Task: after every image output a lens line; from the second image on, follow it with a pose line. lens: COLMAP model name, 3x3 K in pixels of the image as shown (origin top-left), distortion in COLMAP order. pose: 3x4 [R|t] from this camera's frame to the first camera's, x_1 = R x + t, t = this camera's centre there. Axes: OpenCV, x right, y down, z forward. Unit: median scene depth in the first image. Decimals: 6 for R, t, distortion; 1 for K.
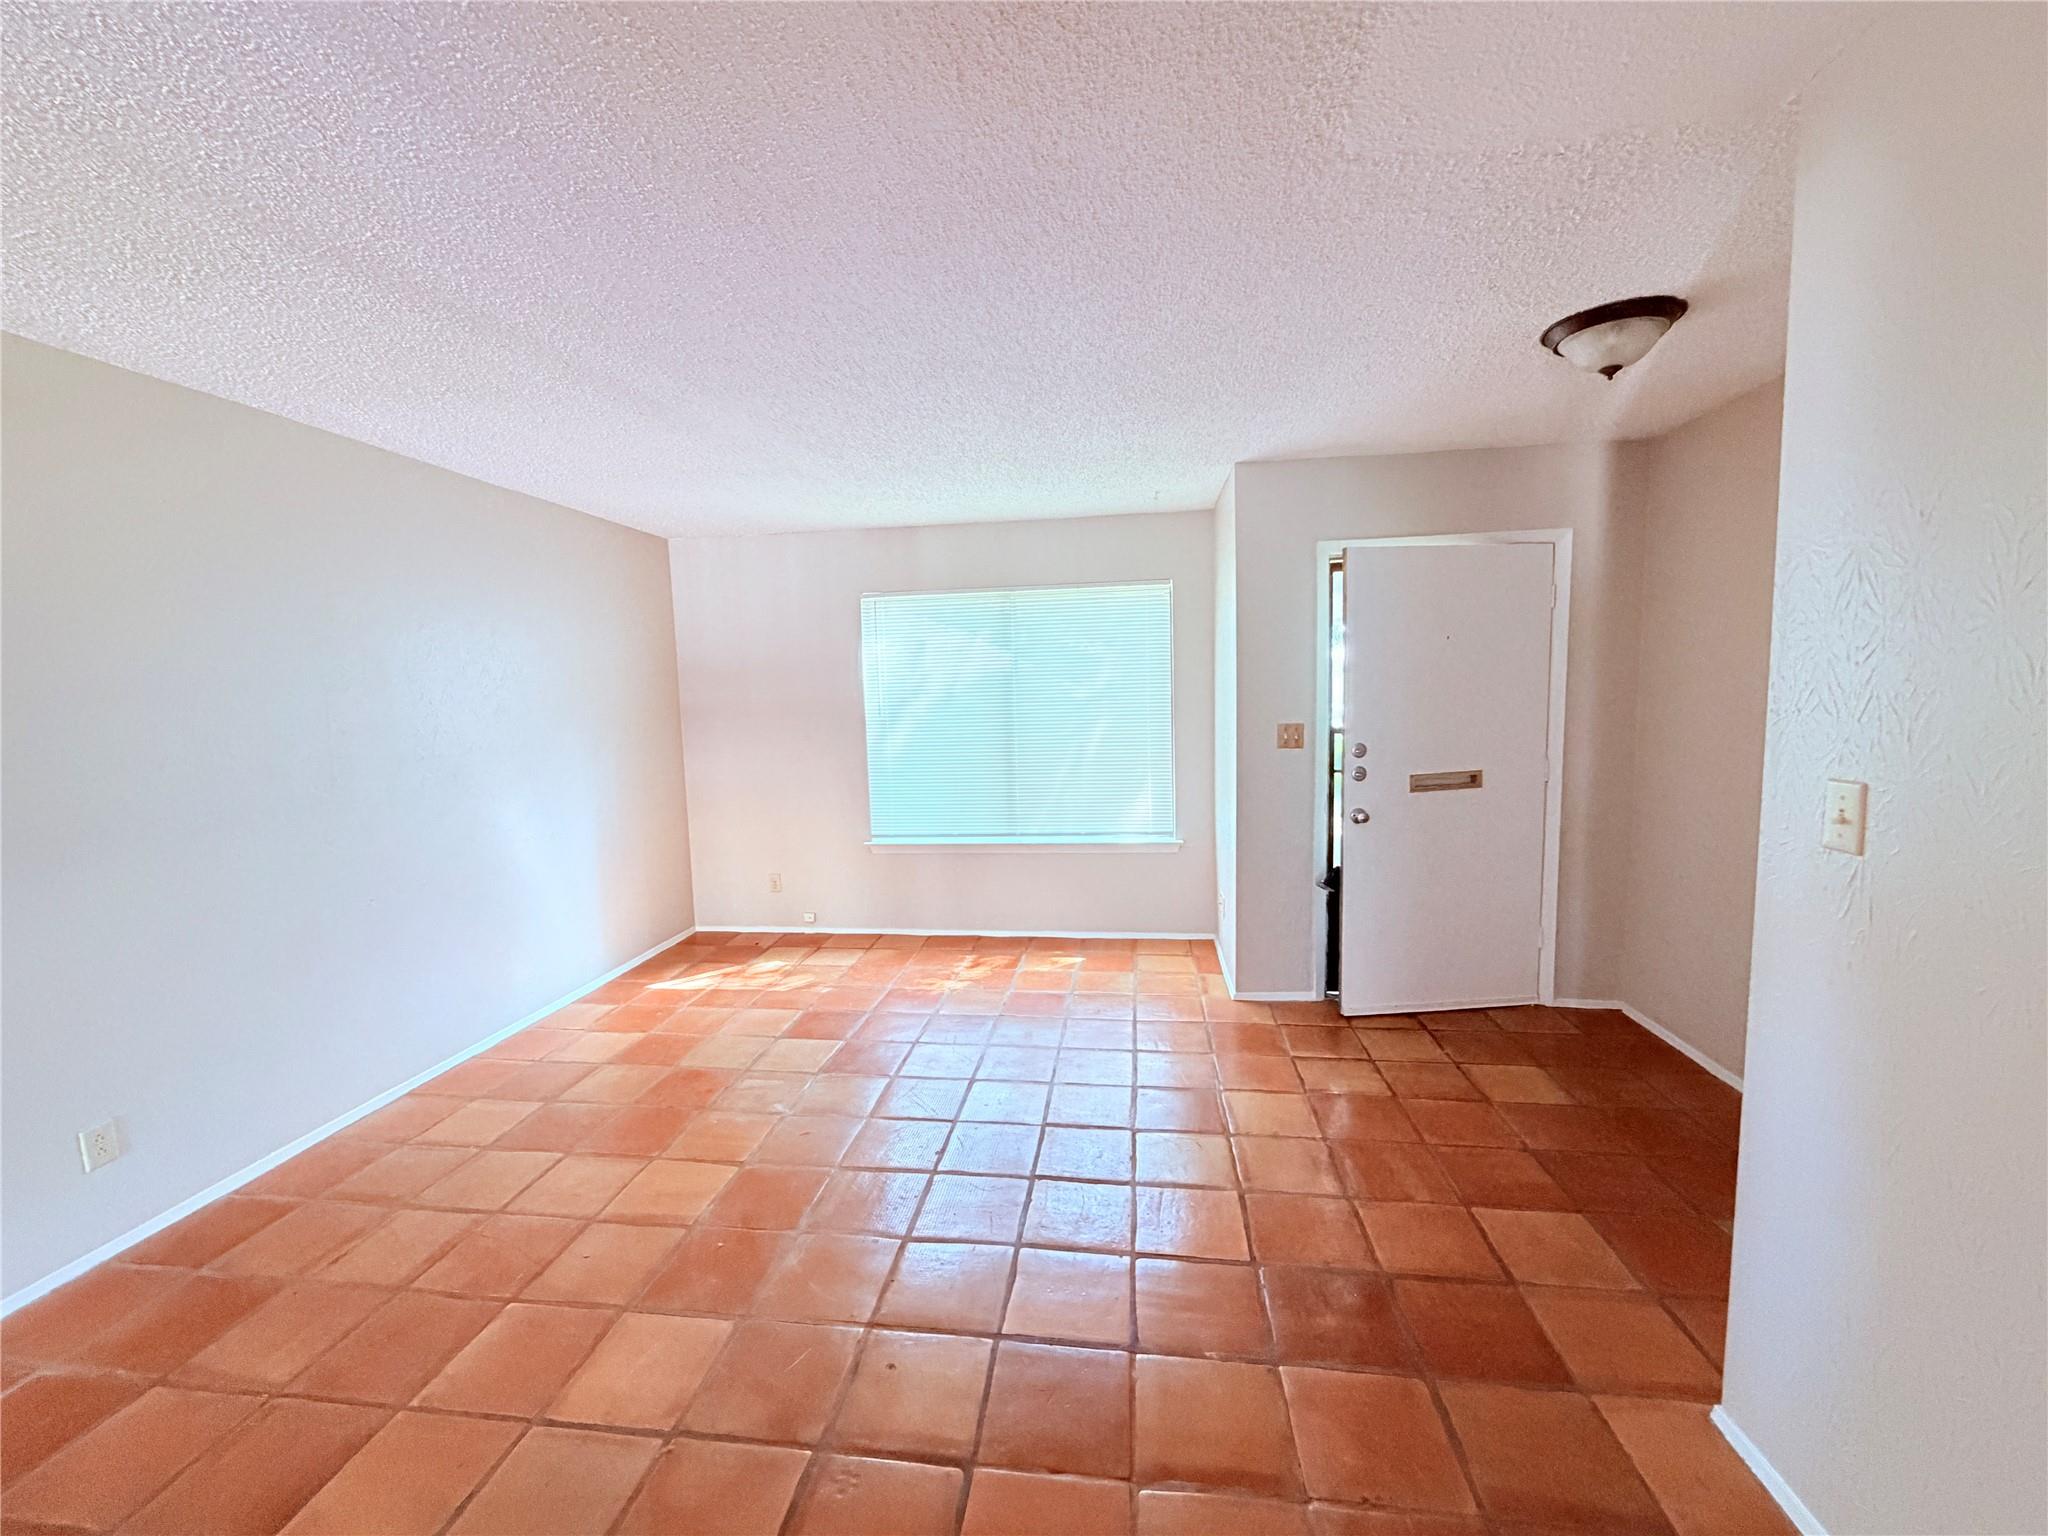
lens RADIAL K [[818.6, 0, 1021.4], [0, 818.6, 769.1], [0, 0, 1]] dist [-0.000860, 0.000682]
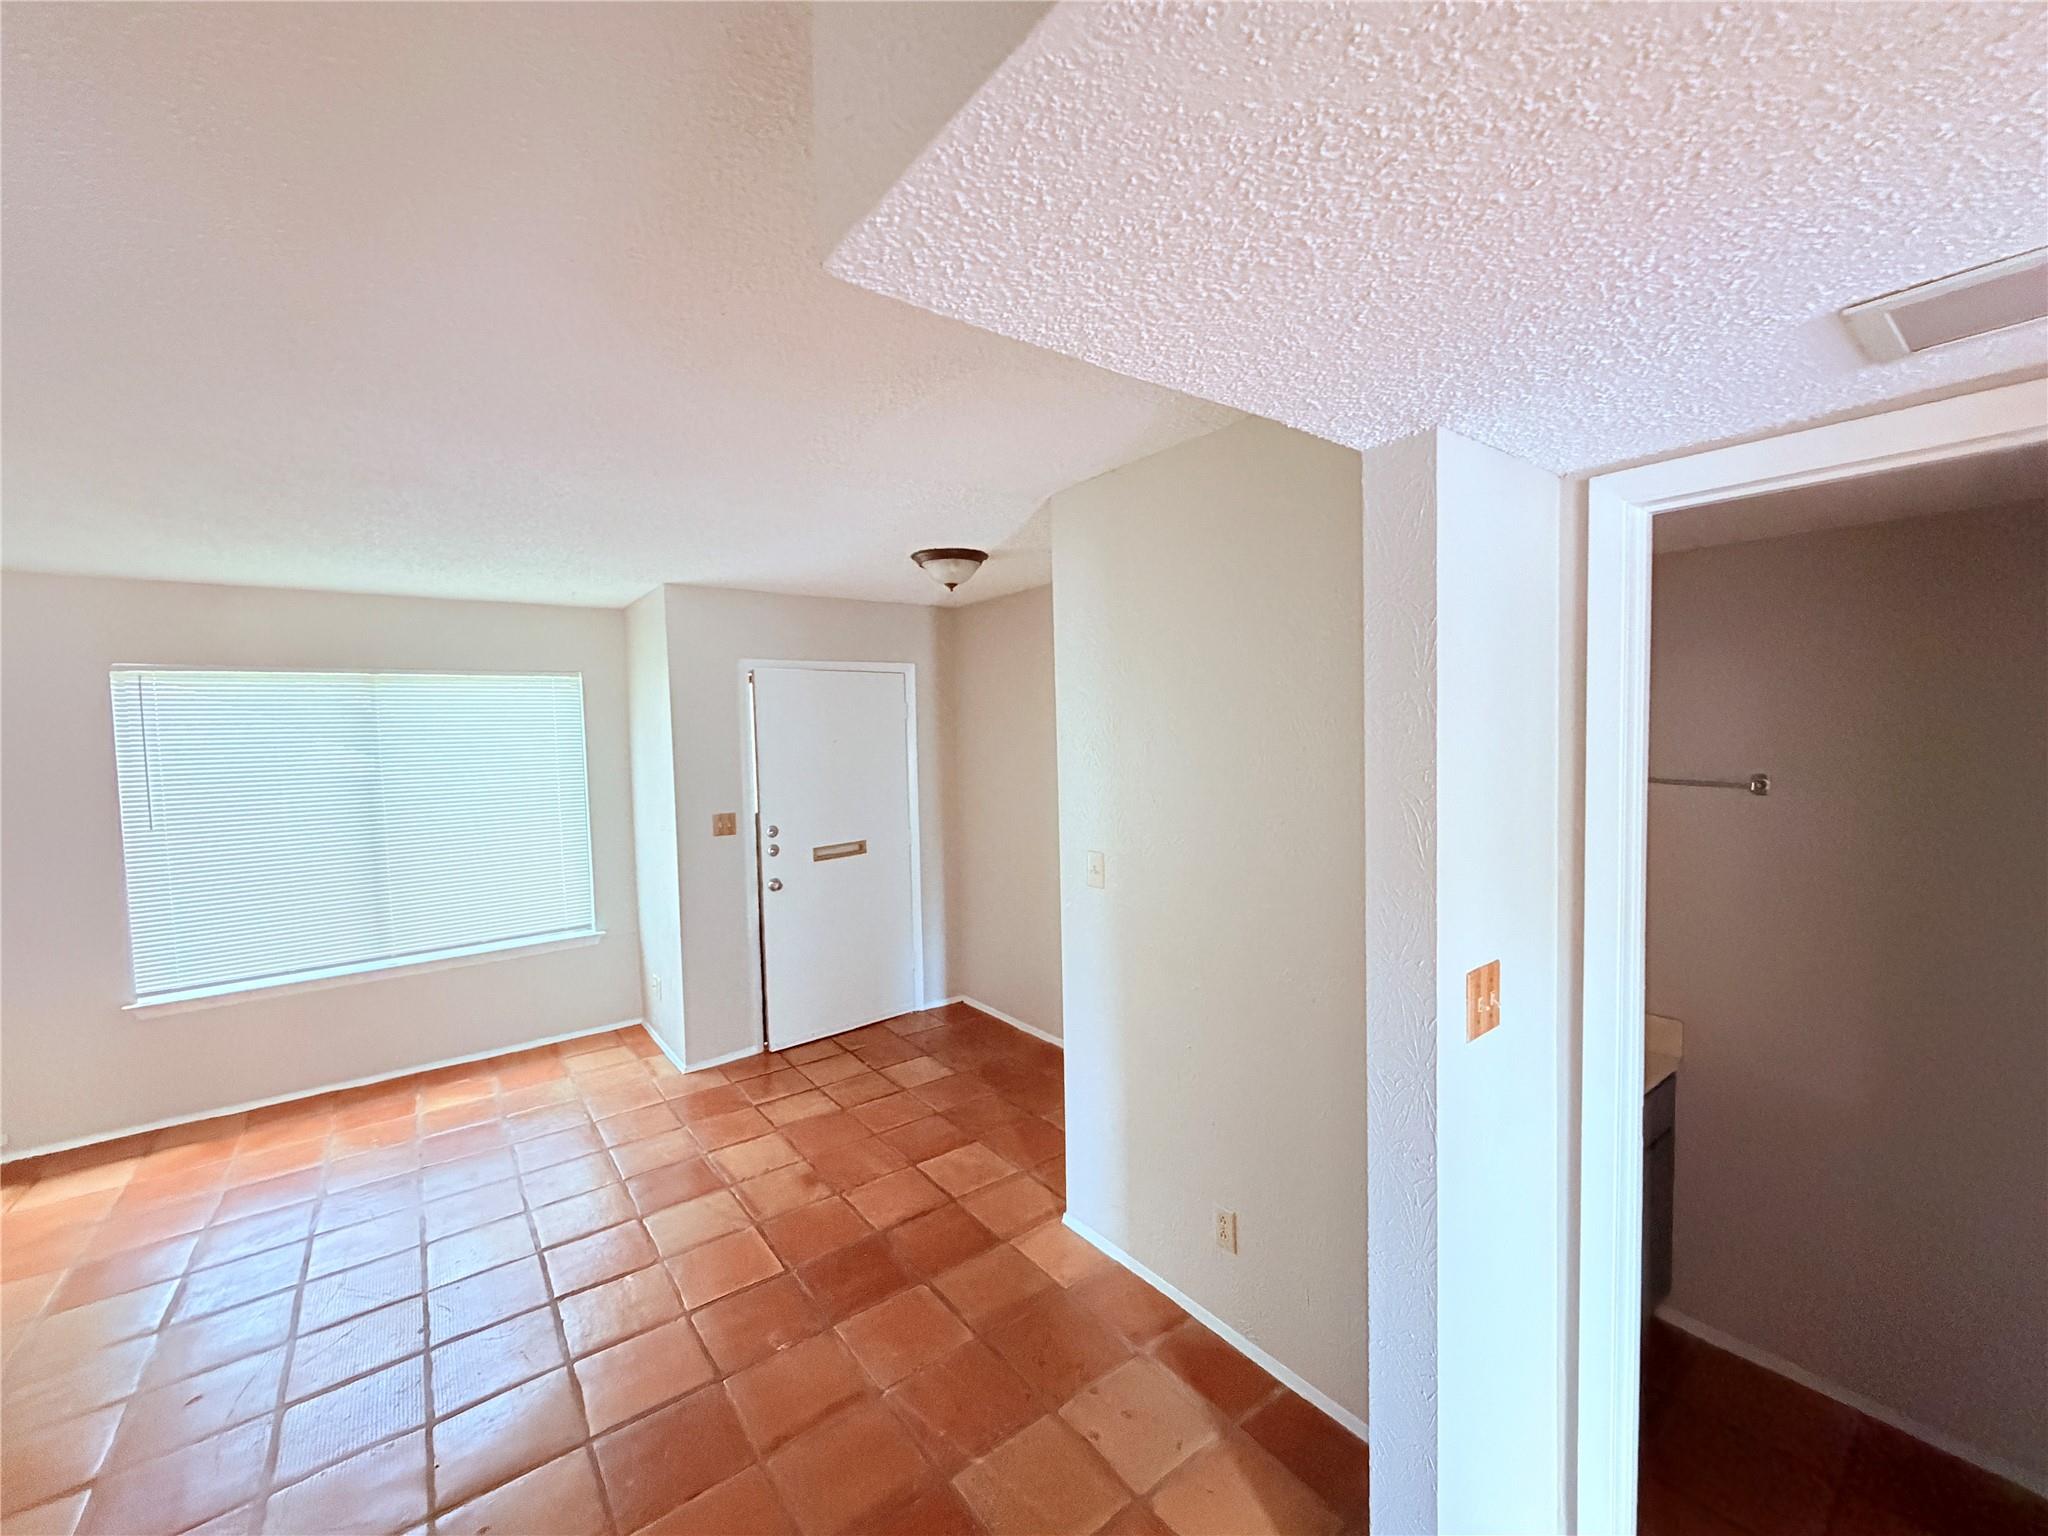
lens RADIAL K [[818.6, 0, 1022.1], [0, 818.6, 766.3], [0, 0, 1]] dist [-0.000860, 0.000682]
pose [[0.709270, -0.023773, 0.704535, -0.180414], [0.074874, 0.996318, -0.041759, -0.043088], [-0.700949, 0.082370, 0.708439, -0.105413]]
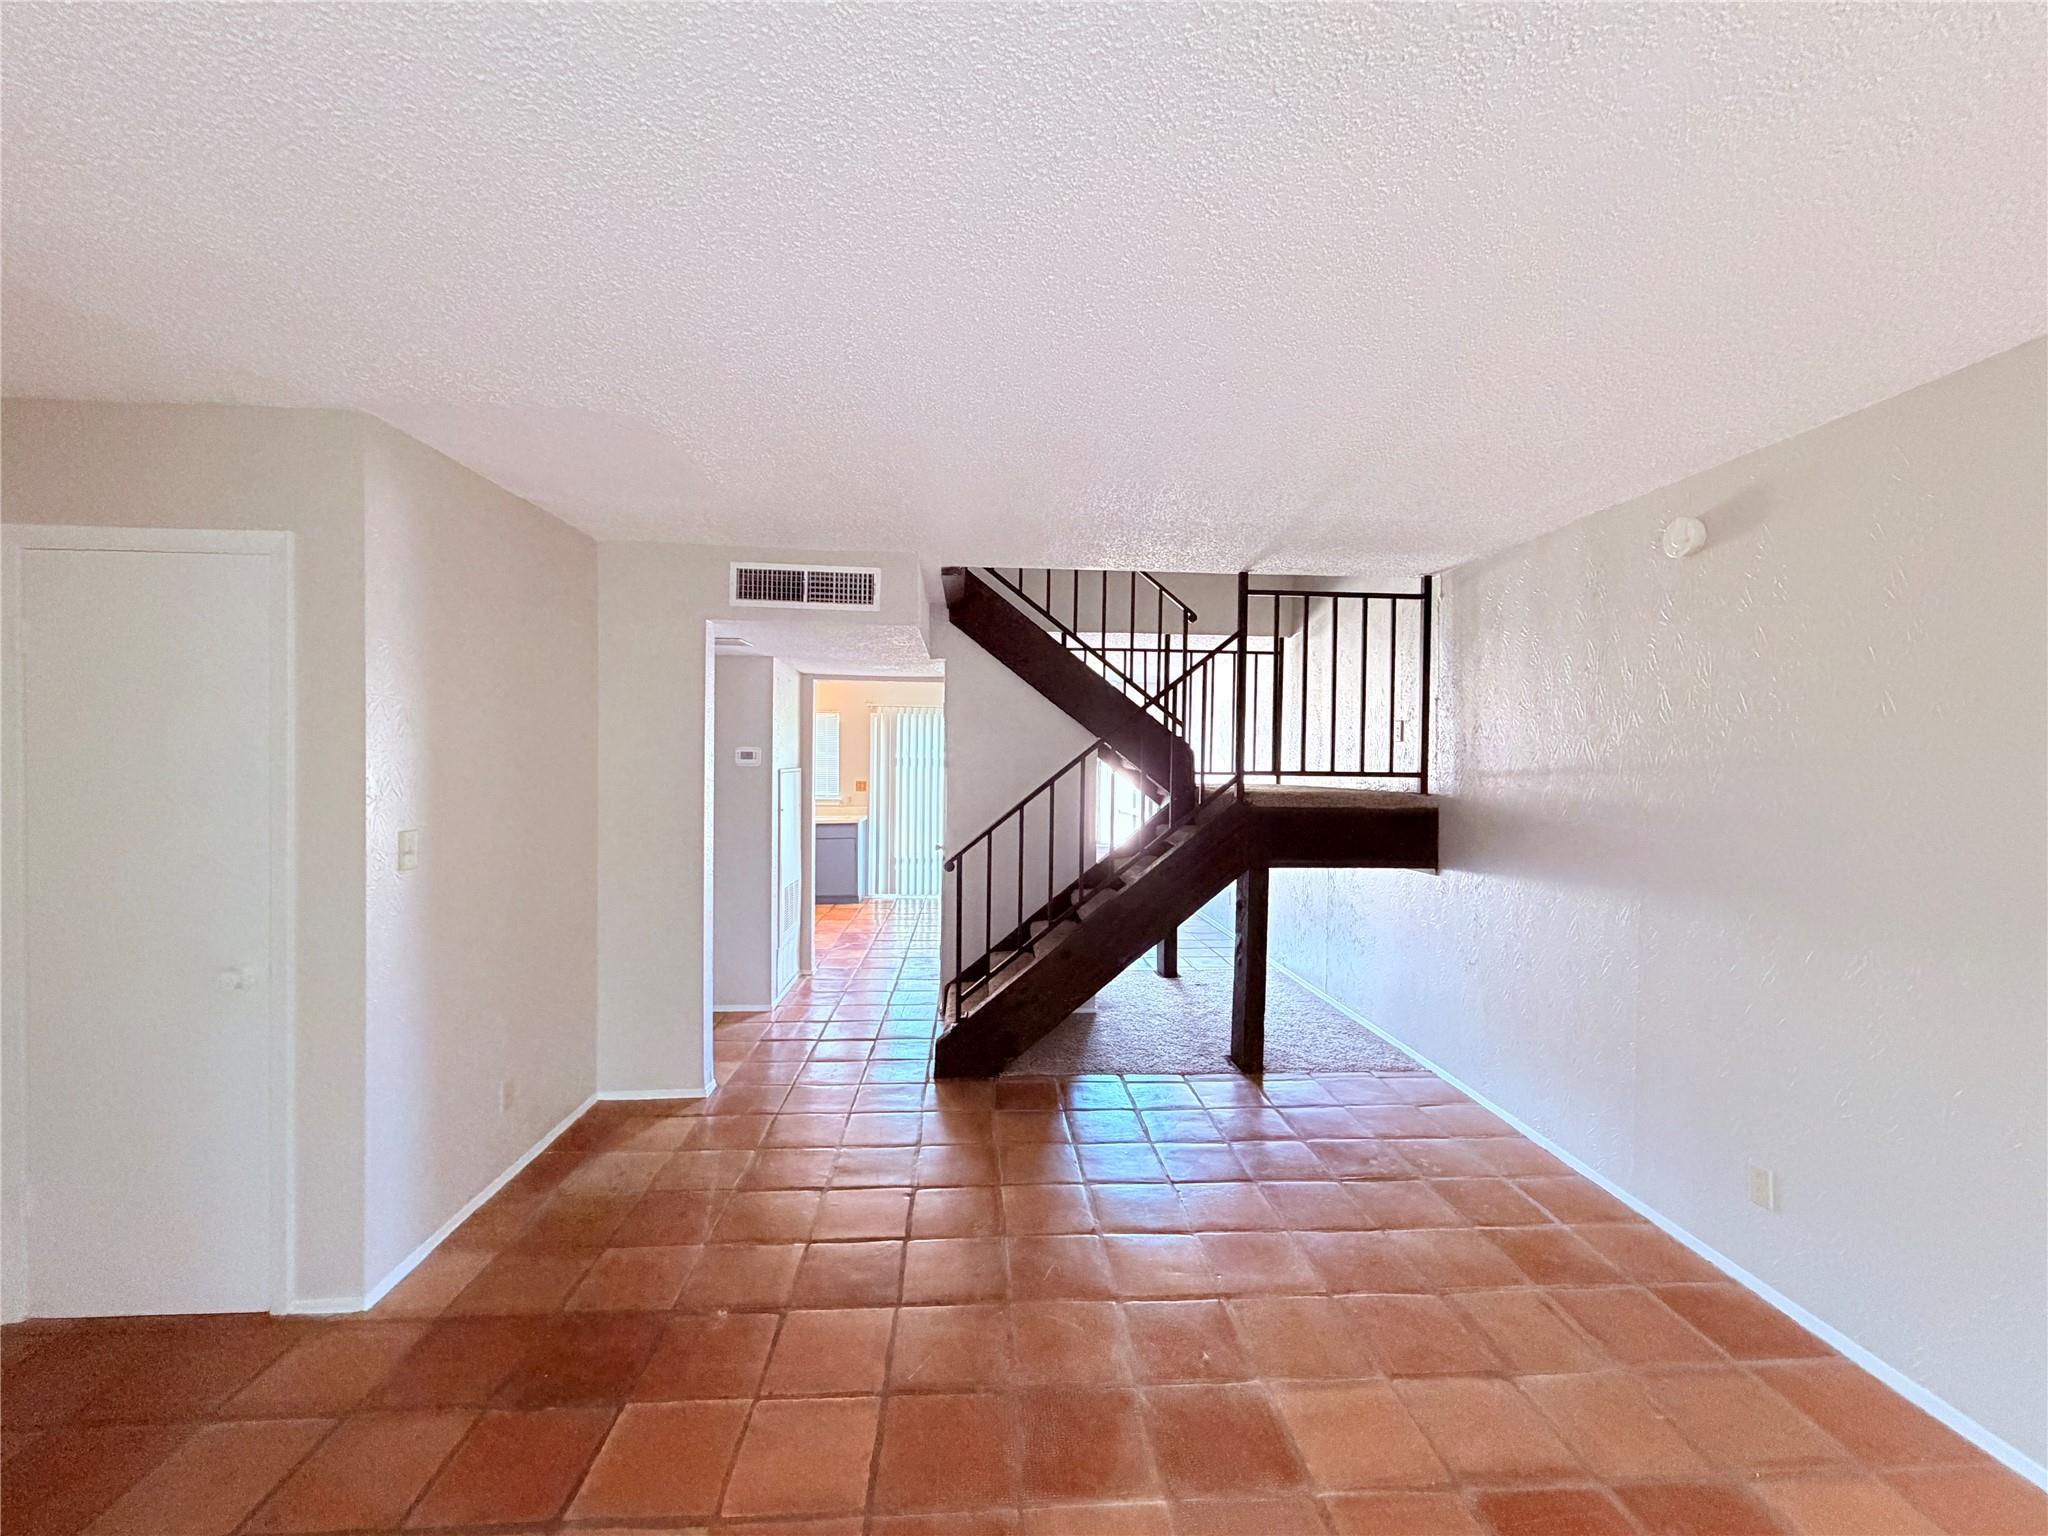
lens RADIAL K [[818.6, 0, 1022.3], [0, 818.6, 768.2], [0, 0, 1]] dist [-0.000860, 0.000682]
pose [[-0.982437, 0.019199, -0.185602, 0.006337], [-0.001393, 0.993910, 0.110184, -0.119709], [0.186587, 0.108507, -0.976428, 1.085555]]
